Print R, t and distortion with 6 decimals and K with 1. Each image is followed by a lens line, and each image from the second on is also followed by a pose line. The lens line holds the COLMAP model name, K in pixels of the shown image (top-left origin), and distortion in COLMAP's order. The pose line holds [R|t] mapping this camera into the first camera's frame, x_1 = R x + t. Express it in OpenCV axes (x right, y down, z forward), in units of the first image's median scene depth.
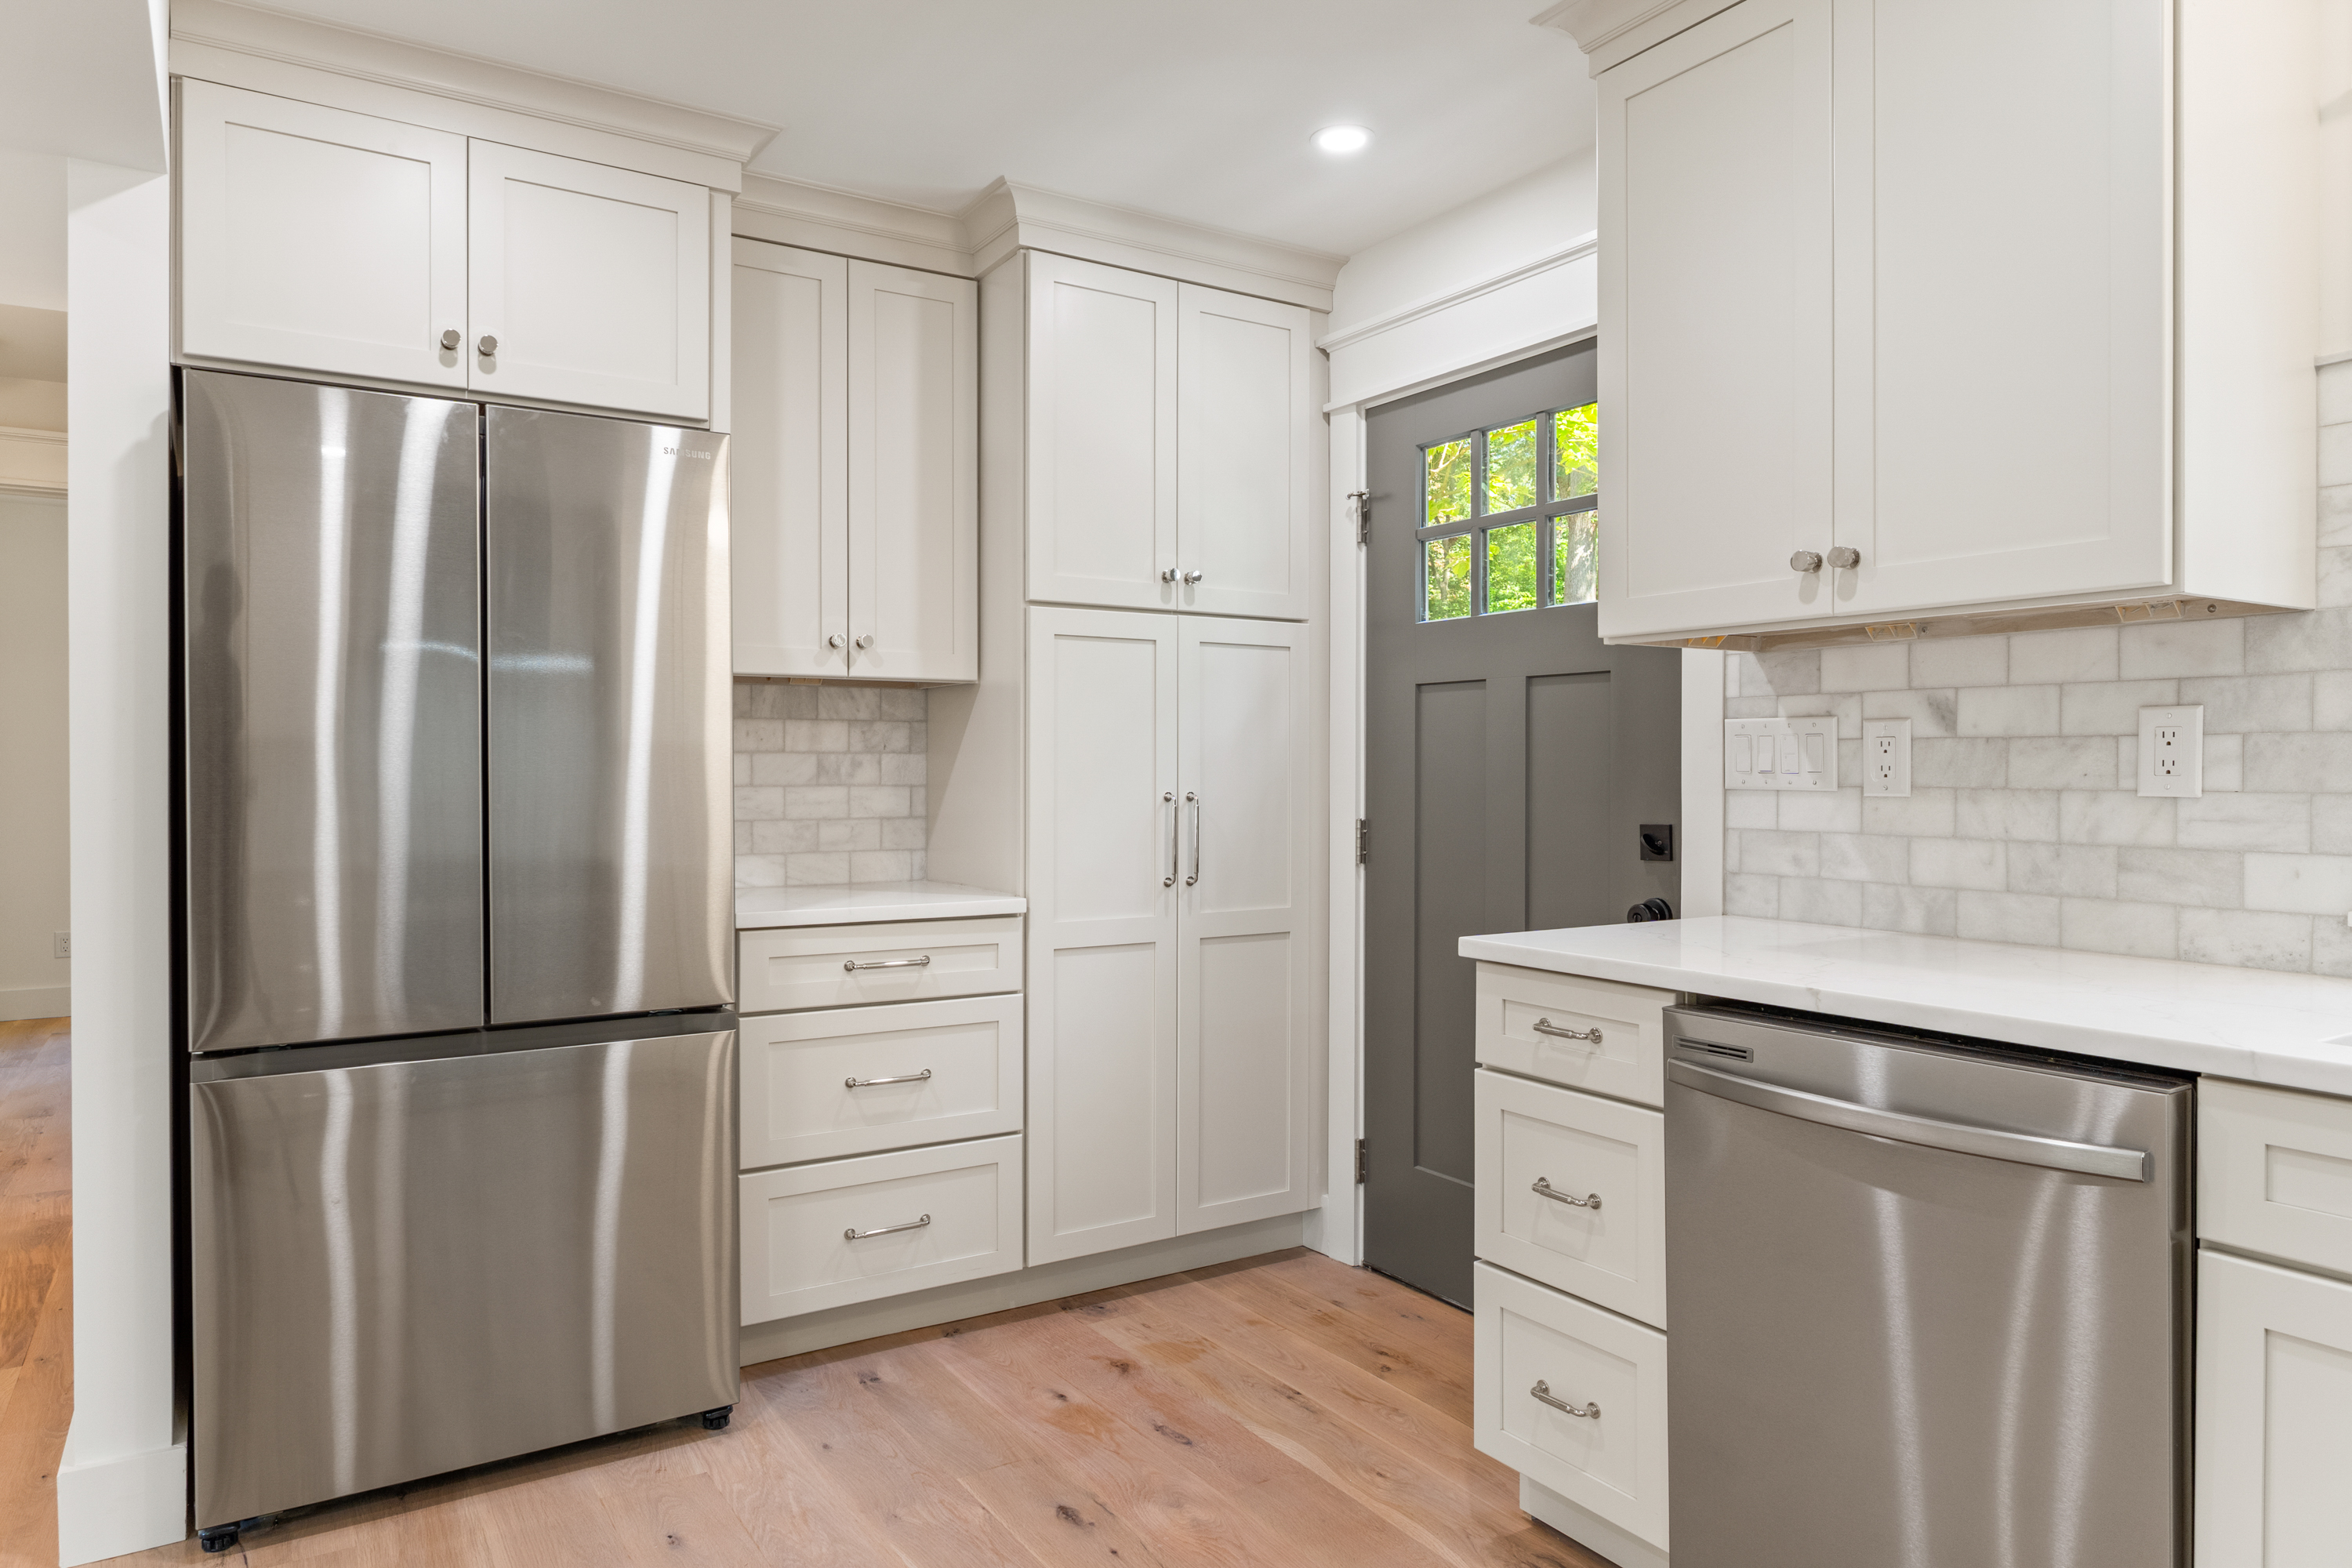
lens RADIAL K [[1476.0, 0, 1176.0], [0, 1476.0, 784.0], [0, 0, 1]] dist [-0.003949, -0.001245]
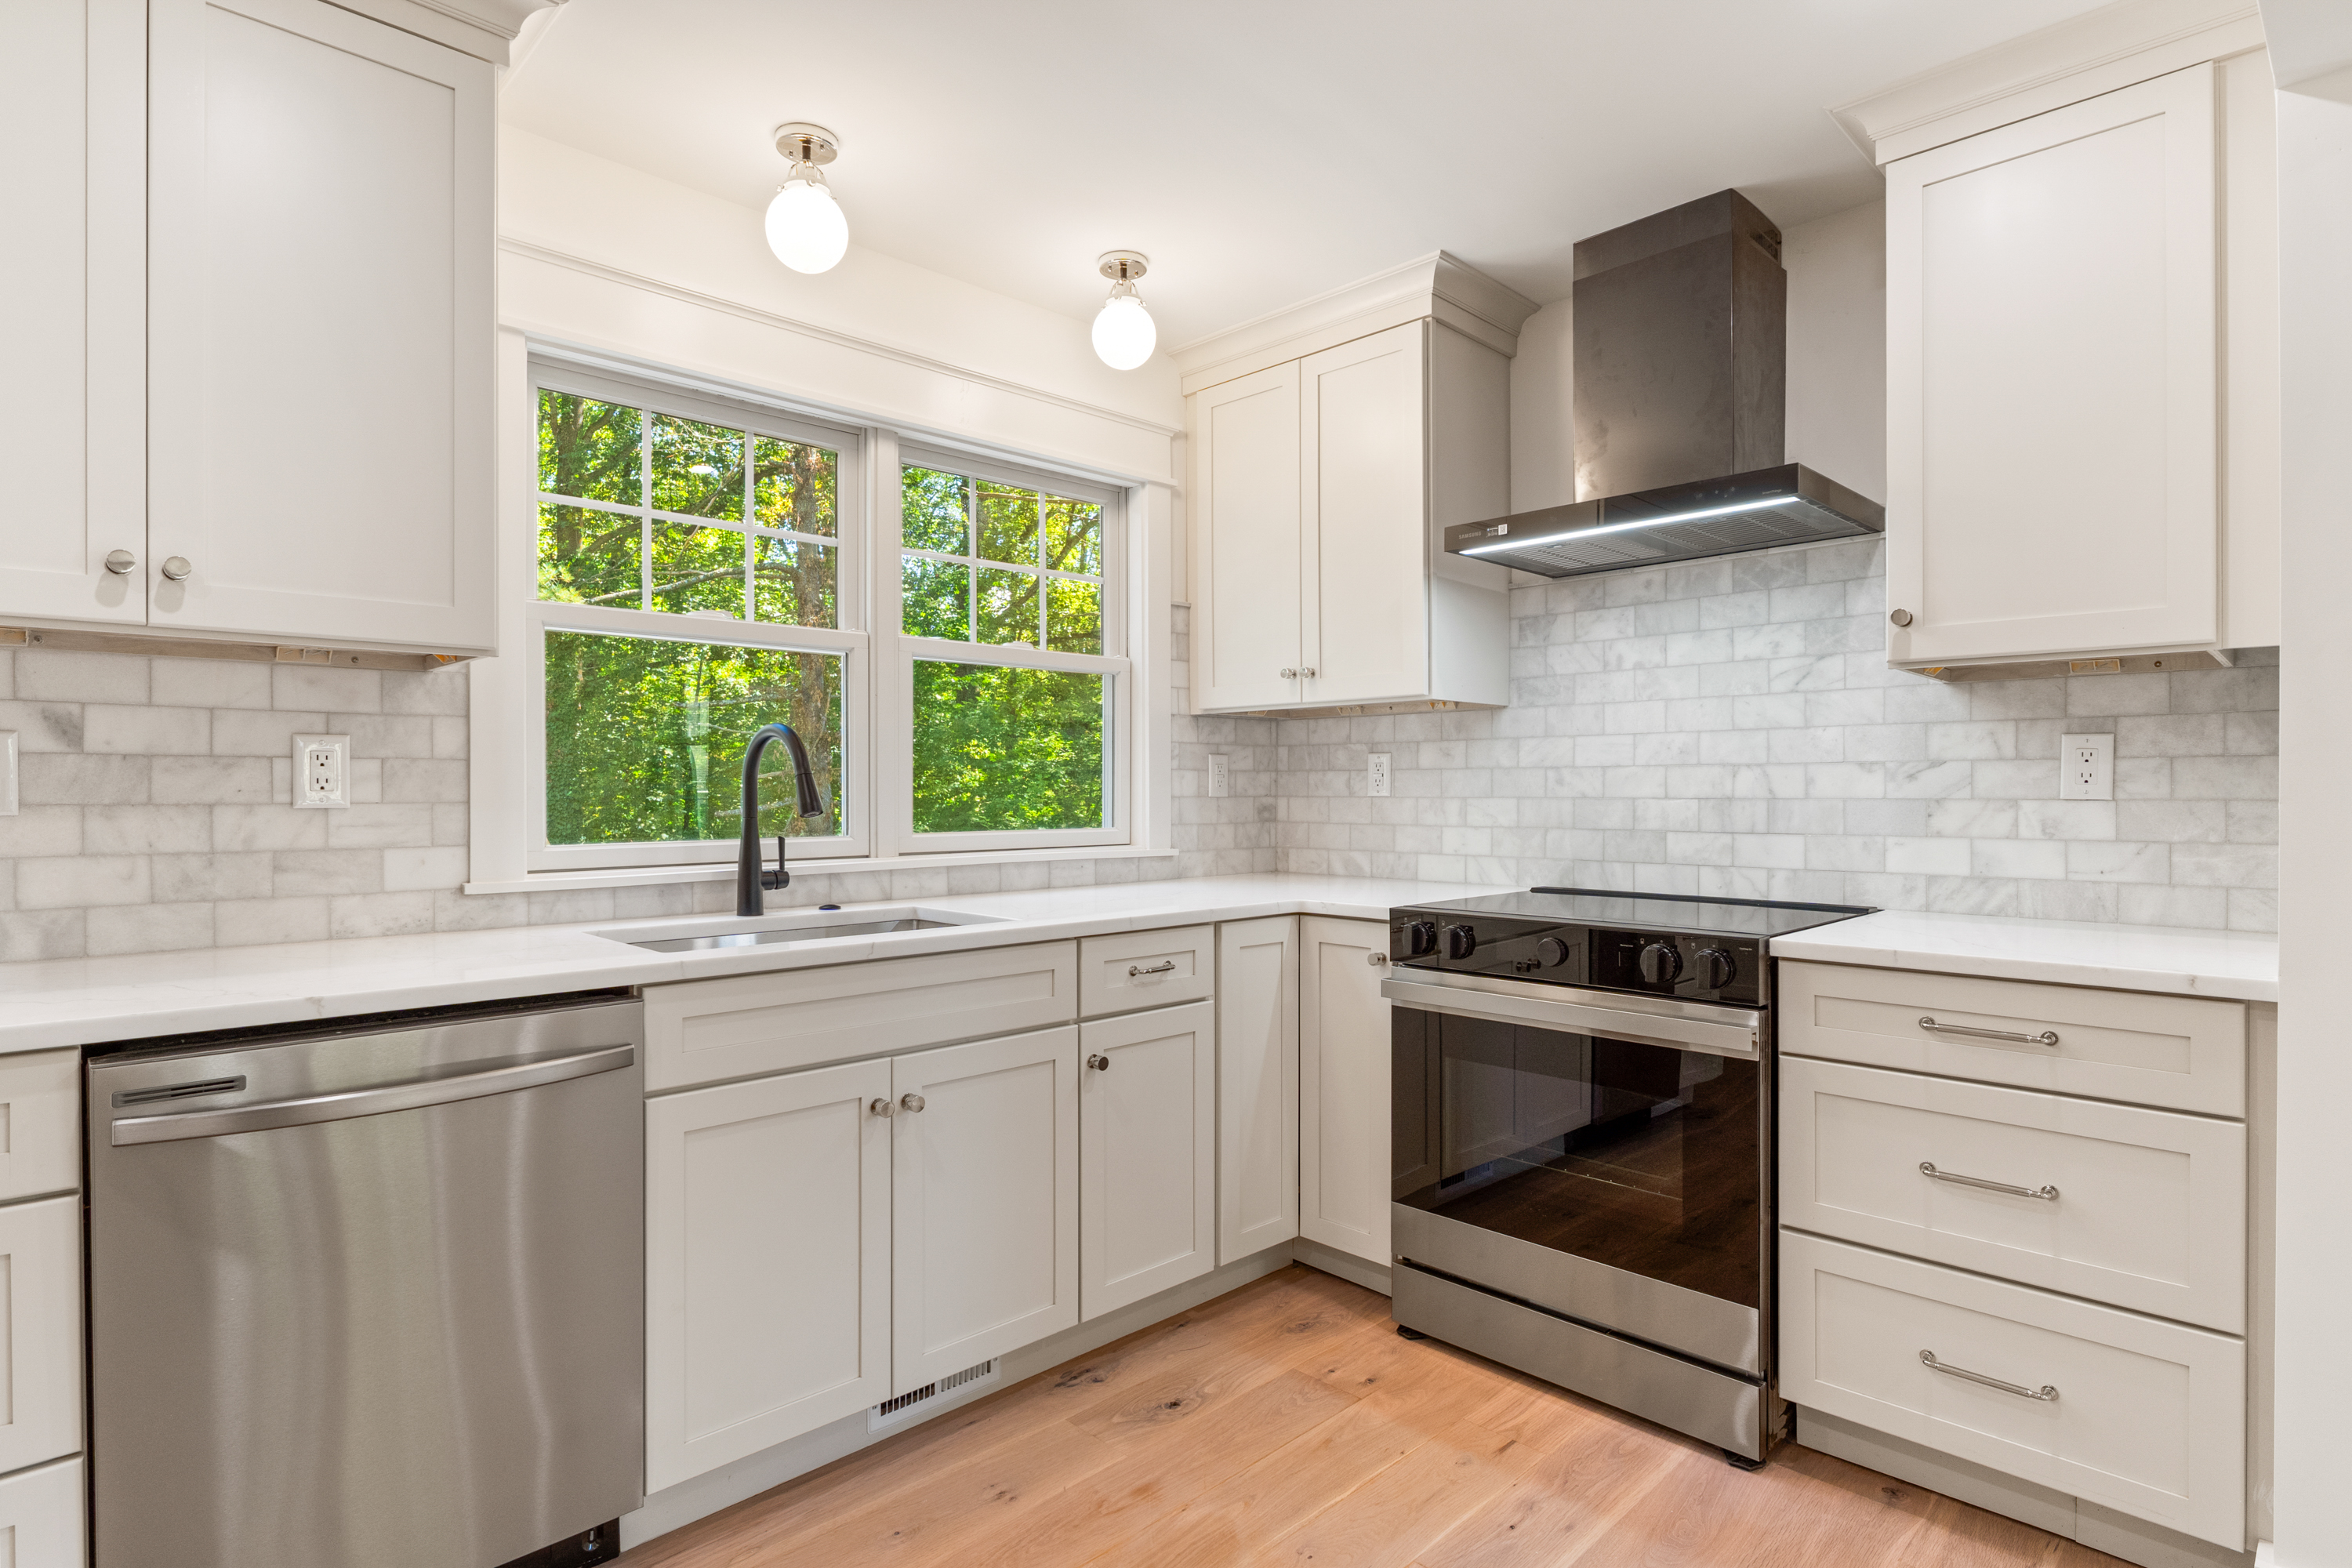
lens RADIAL K [[1208.1, 0, 1173.8], [0, 1208.1, 790.8], [0, 0, 1]] dist [-0.003882, -0.001214]
pose [[-0.204187, -0.001968, 0.978930, -0.417283], [0.011619, 0.999923, 0.004434, -0.001827], [-0.978863, 0.012279, -0.204148, 0.465193]]
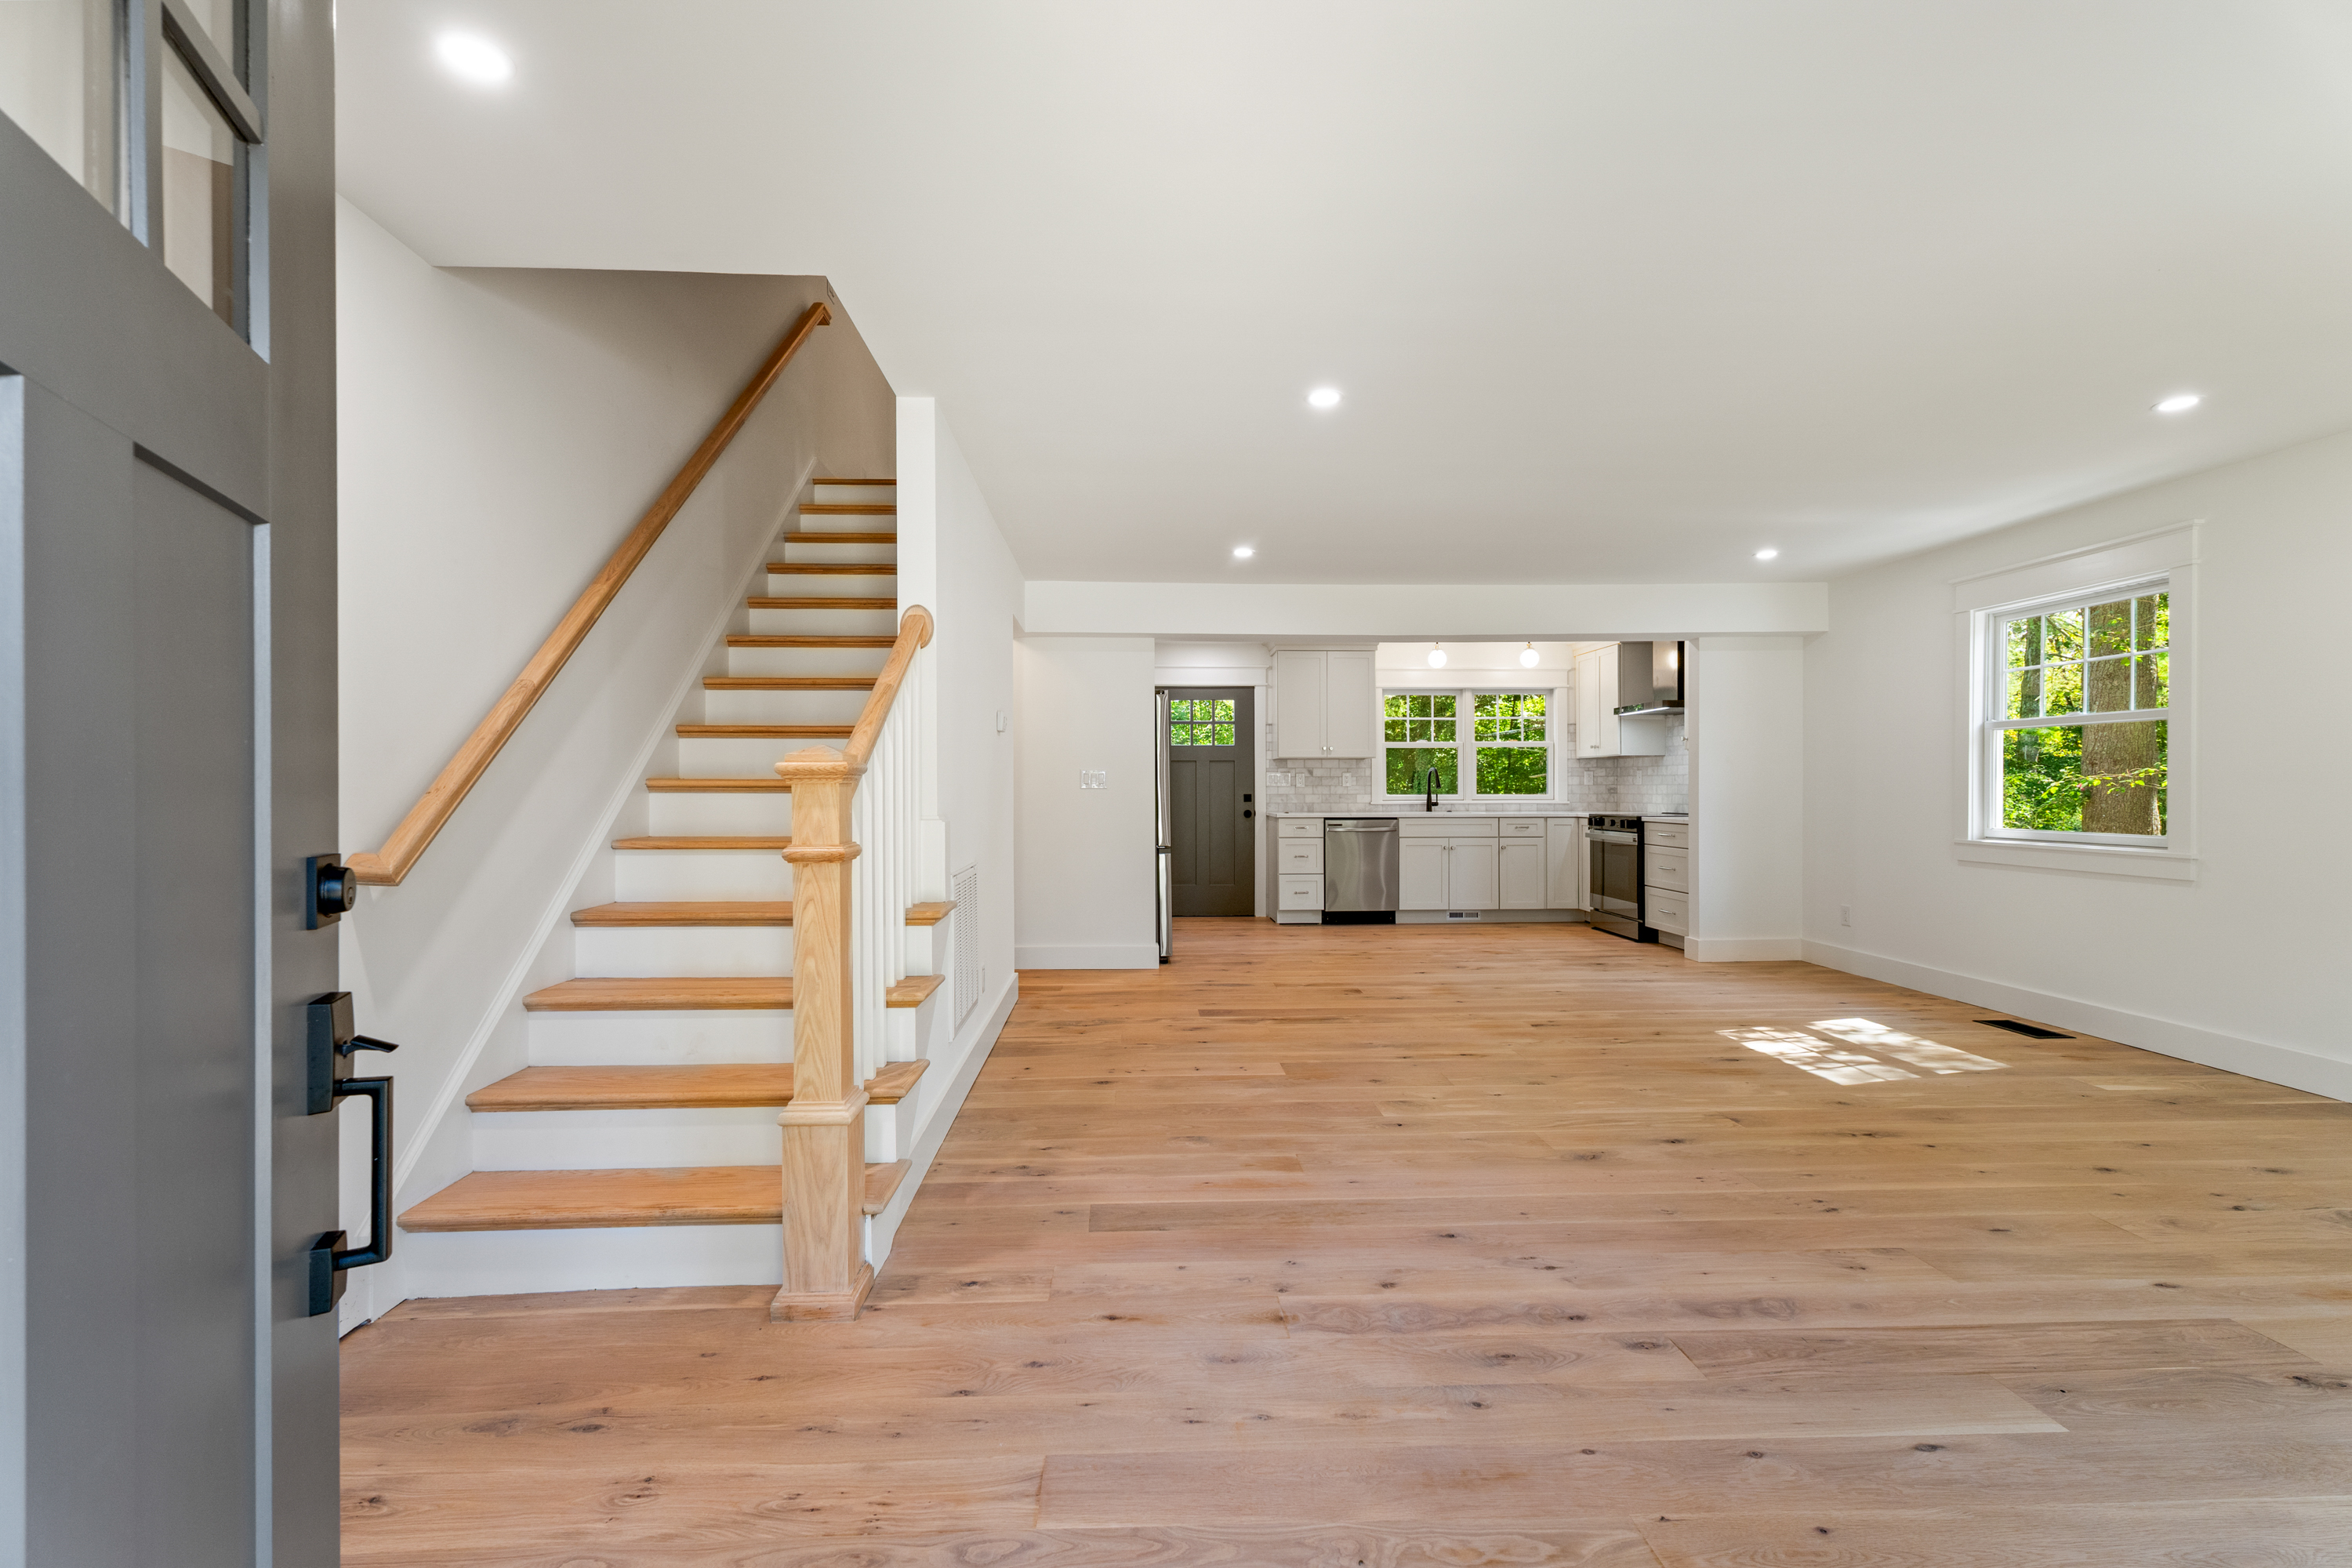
lens RADIAL K [[1002.0, 0, 1169.1], [0, 1002.0, 784.9], [0, 0, 1]] dist [0.003907, 0.000489]
pose [[0.503596, -0.000008, 0.863939, -3.224359], [0.012261, 0.999899, -0.007138, 0.021910], [-0.863852, 0.014187, 0.503545, -0.497728]]
